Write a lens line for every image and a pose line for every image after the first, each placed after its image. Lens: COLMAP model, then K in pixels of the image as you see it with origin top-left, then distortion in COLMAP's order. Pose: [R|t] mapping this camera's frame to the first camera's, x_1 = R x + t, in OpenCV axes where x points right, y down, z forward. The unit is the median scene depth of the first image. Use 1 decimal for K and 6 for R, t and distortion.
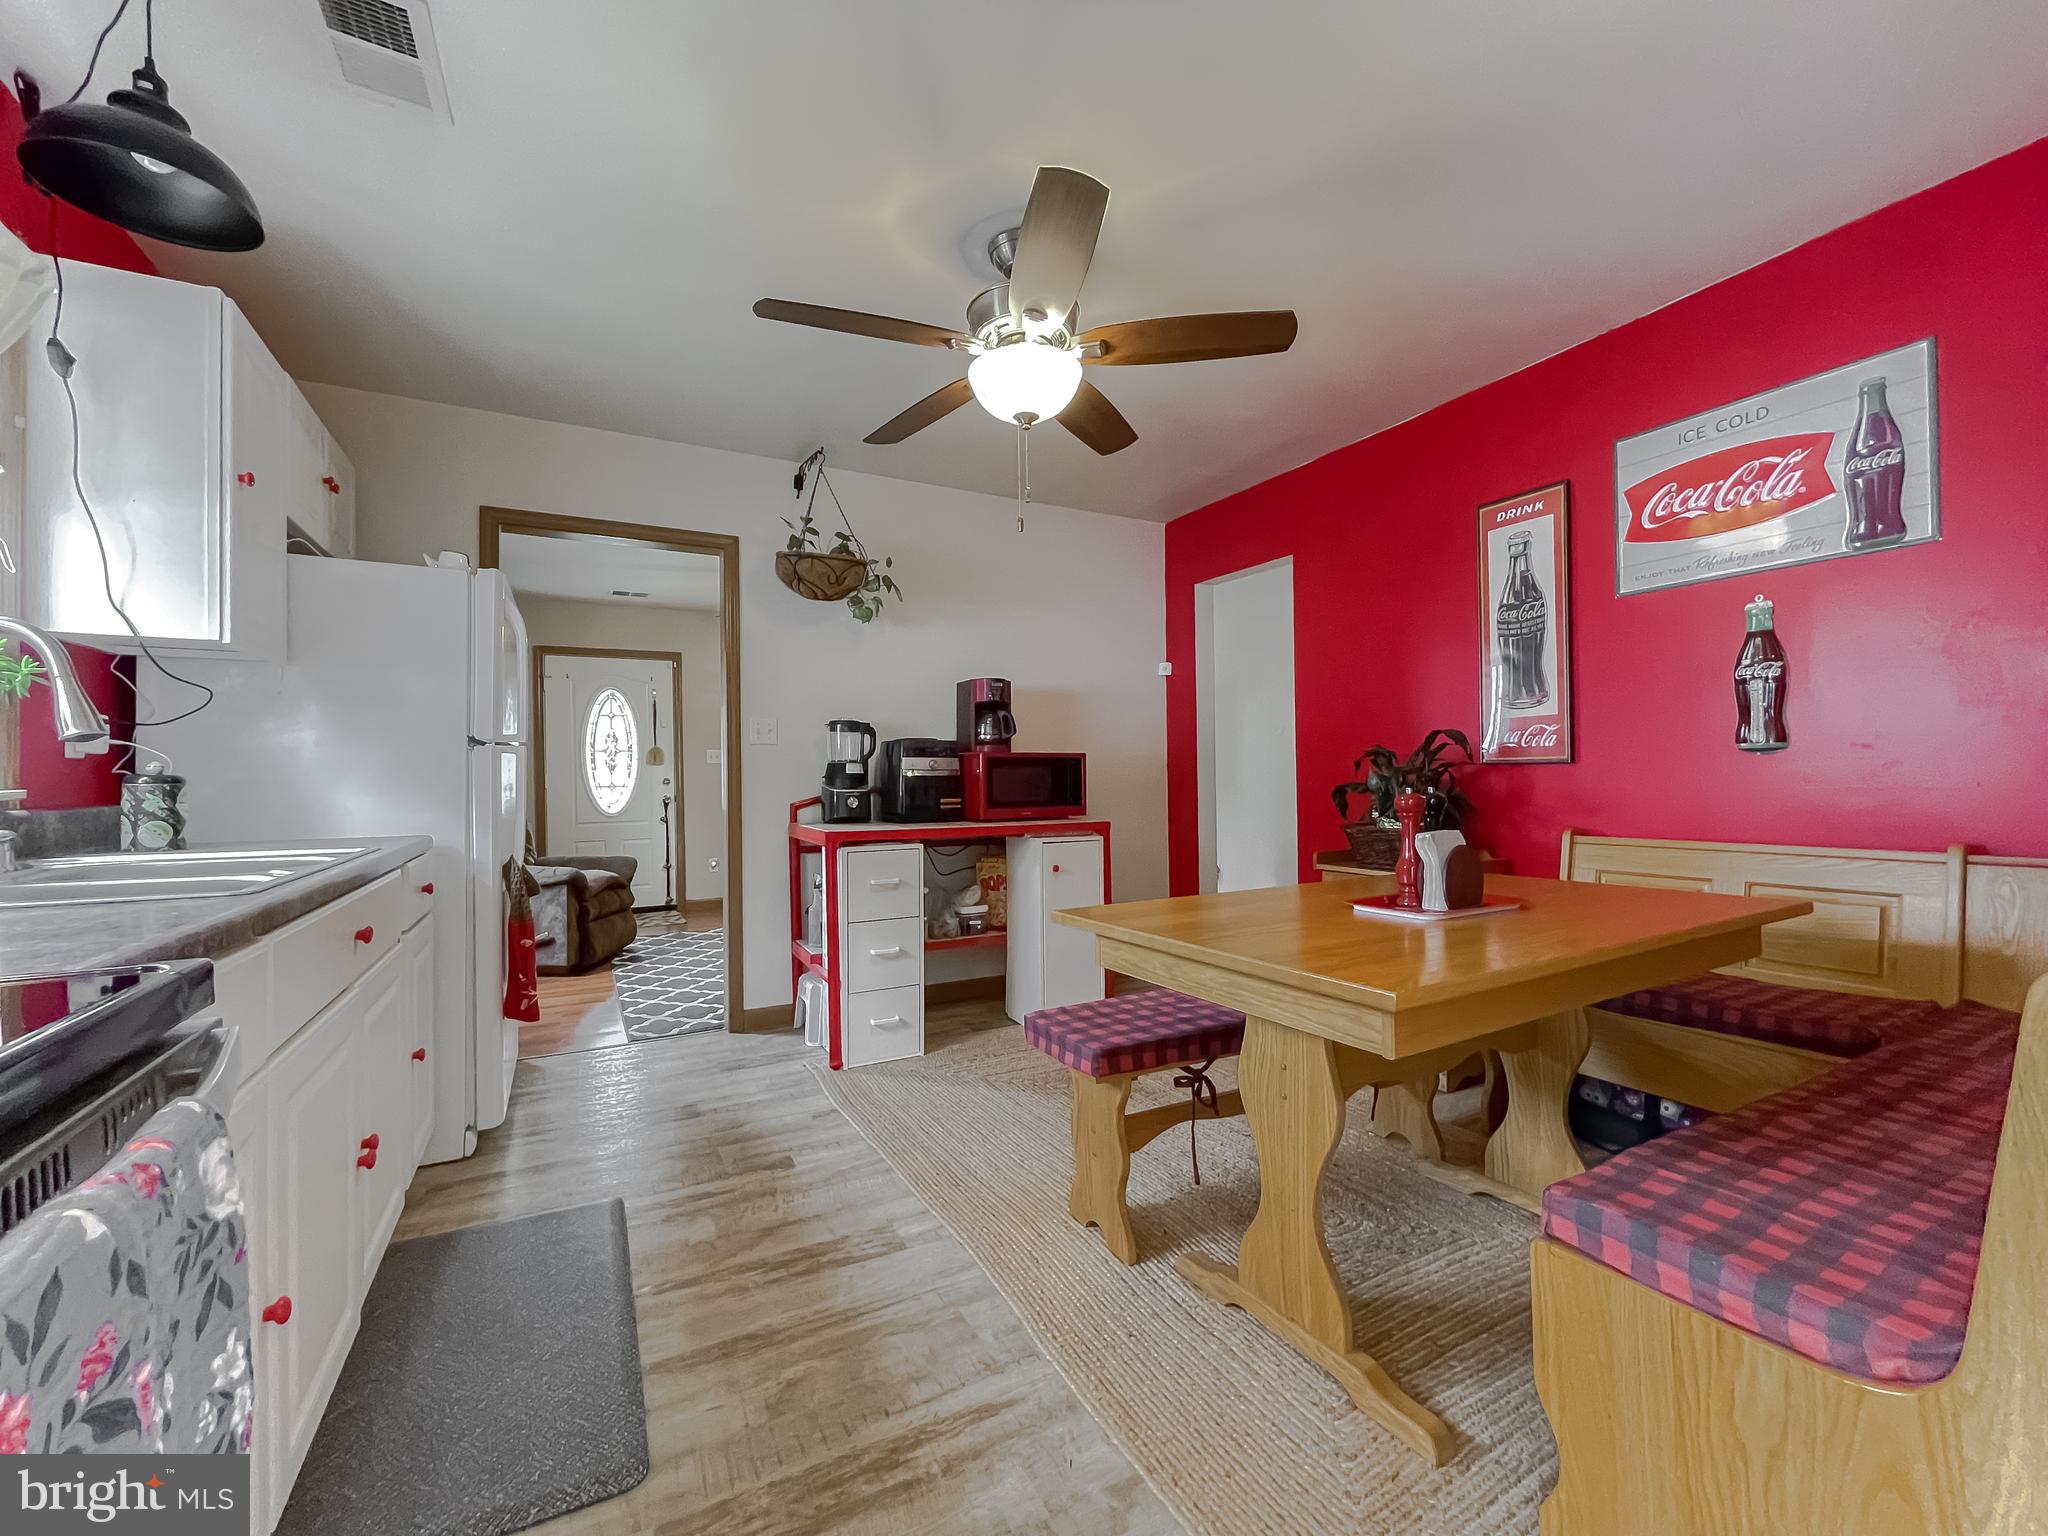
lens RADIAL K [[861.5, 0, 1024.0], [0, 861.5, 768.0], [0, 0, 1]] dist [-0.001749, 0.000373]
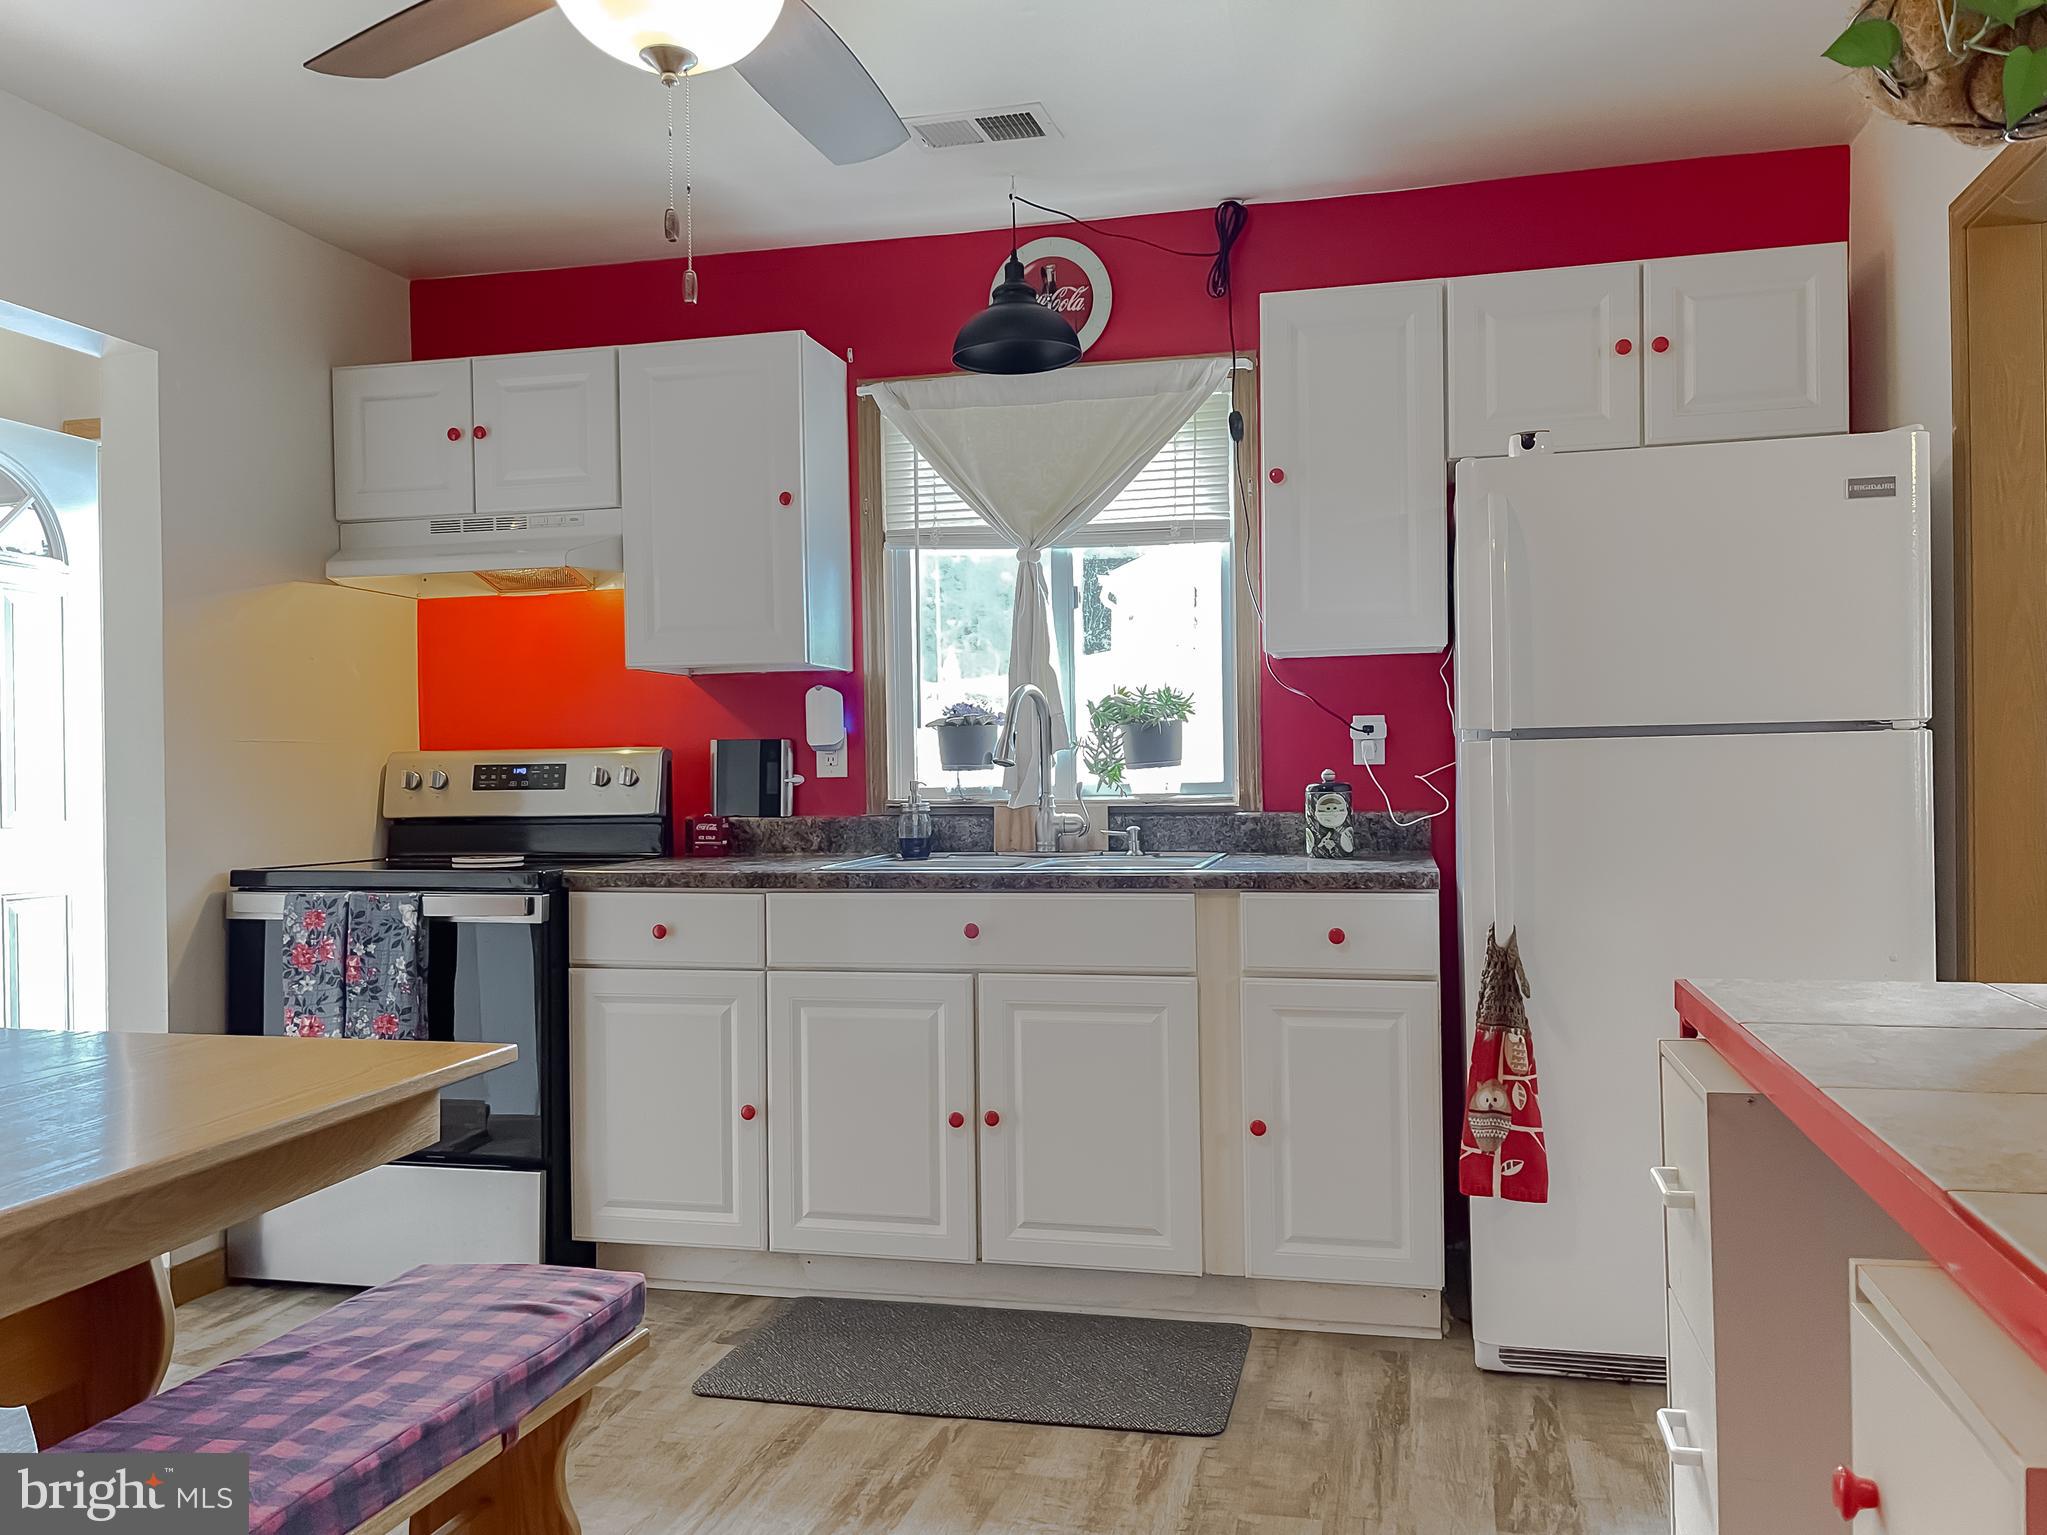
lens RADIAL K [[1590.1, 0, 1023.5], [0, 1590.1, 767.5], [0, 0, 1]] dist [0.060929, -0.069360]
pose [[-0.658844, 0.019471, -0.752027, 0.601787], [0.029532, 0.999564, 0.000008, -0.017298], [0.751699, -0.022203, -0.659132, 1.884596]]
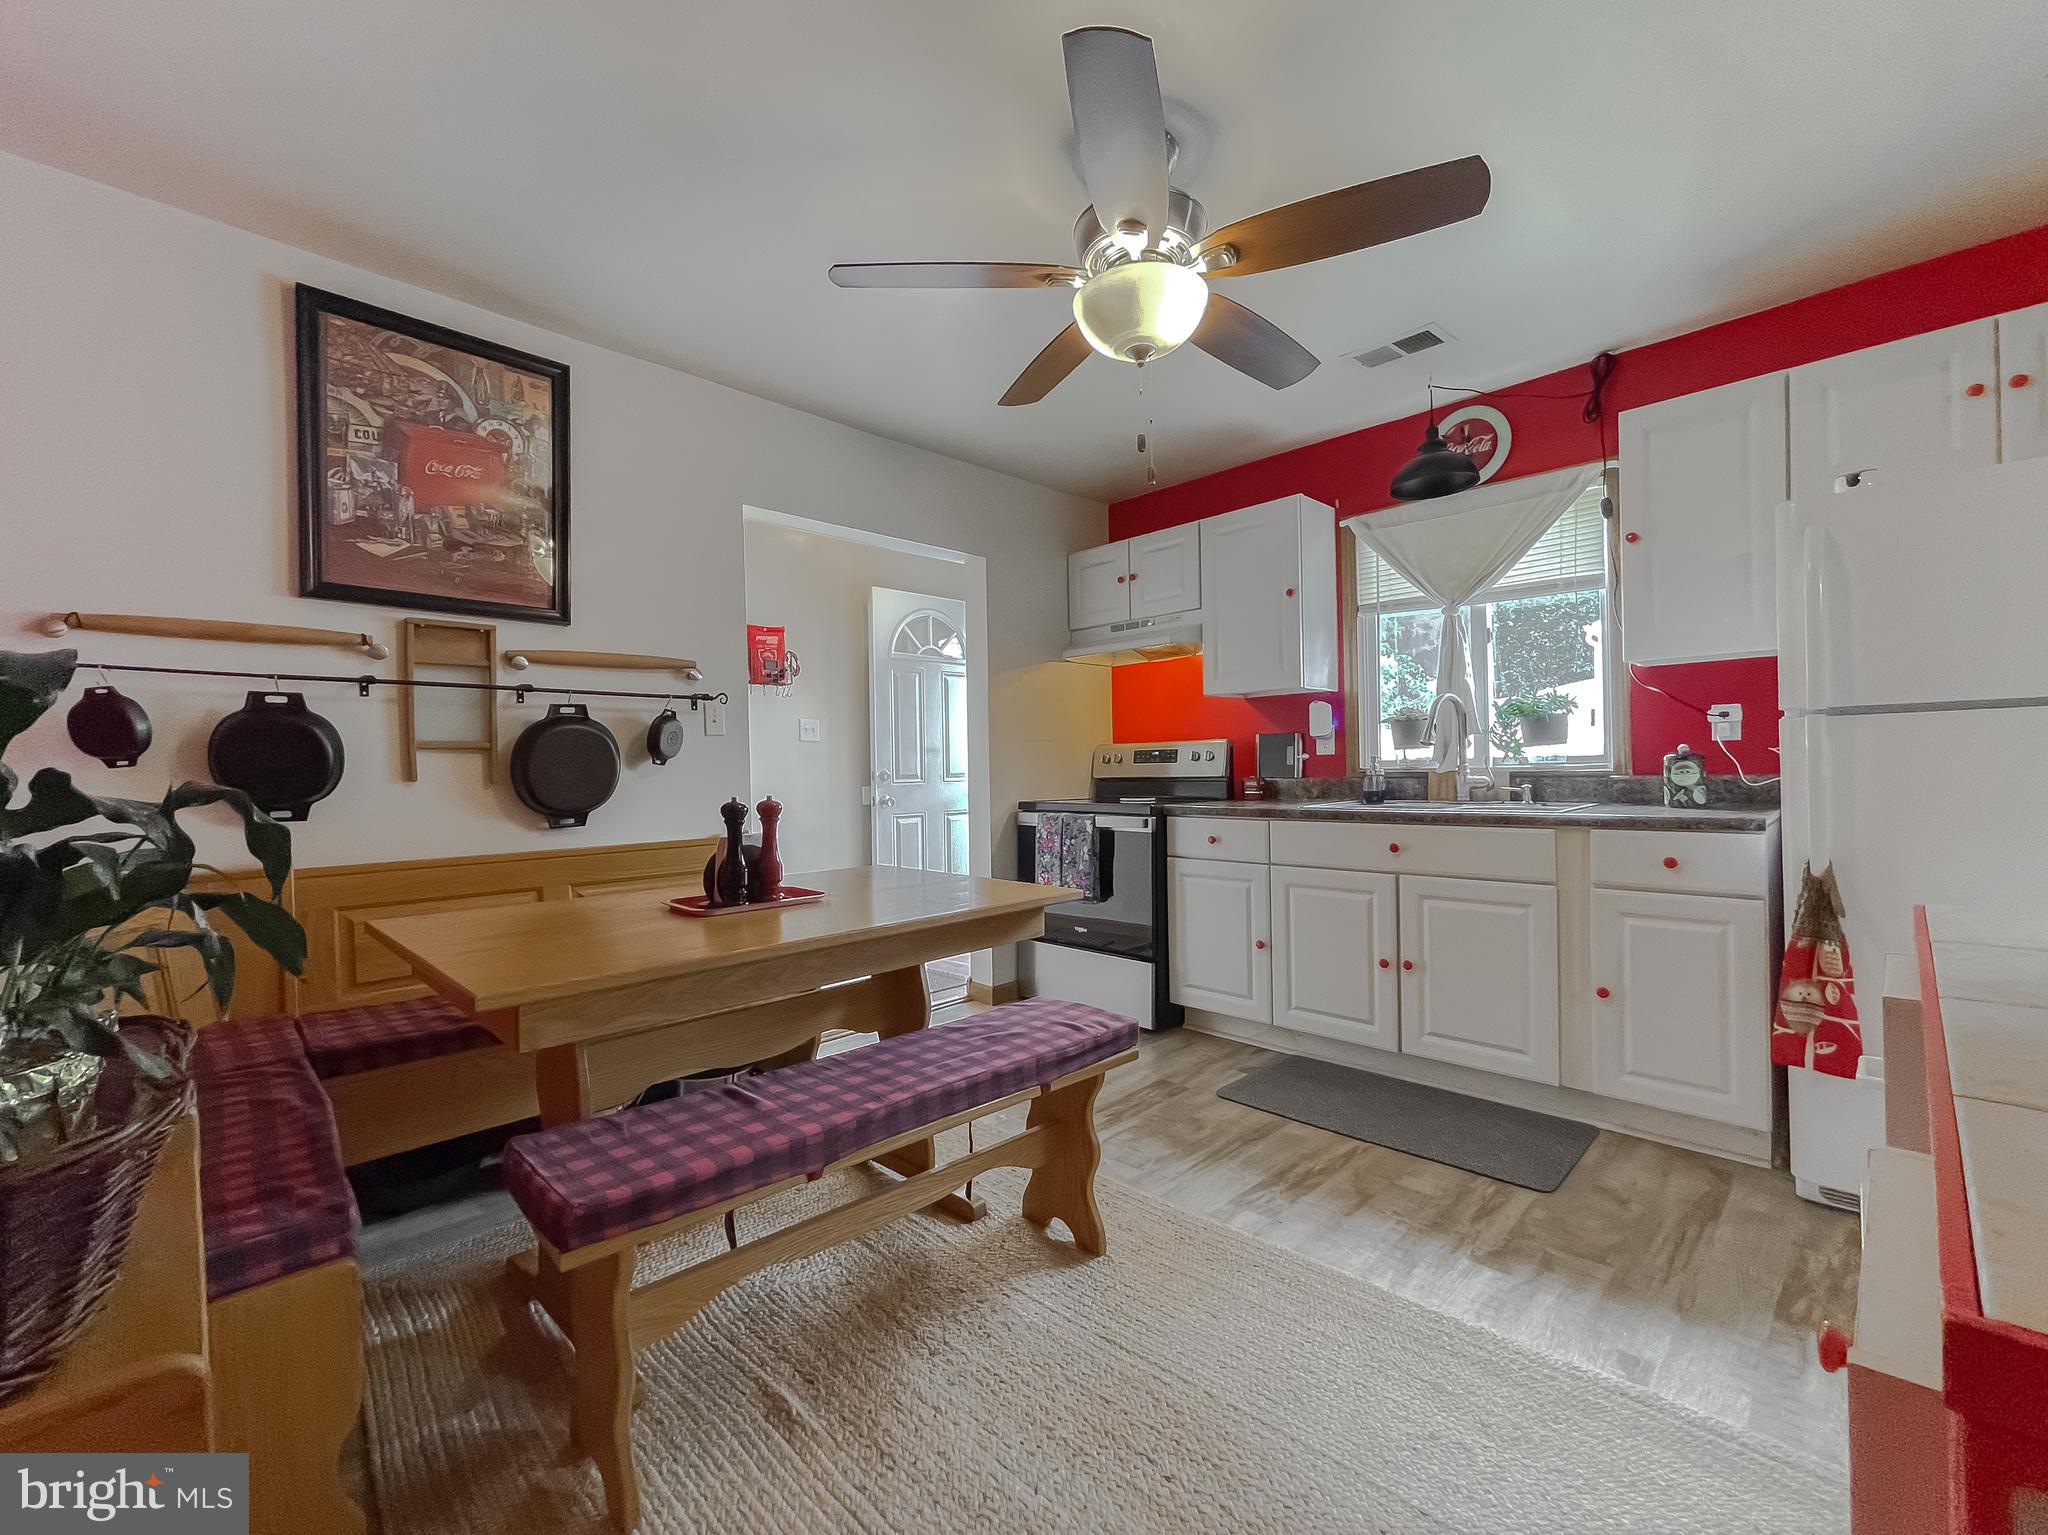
lens RADIAL K [[861.5, 0, 1024.0], [0, 861.5, 767.5], [0, 0, 1]] dist [-0.001749, 0.000373]
pose [[-0.960072, 0.028602, -0.278287, 0.395938], [0.032601, 0.999421, -0.009753, 0.009969], [0.277847, -0.018436, -0.960448, 1.959785]]
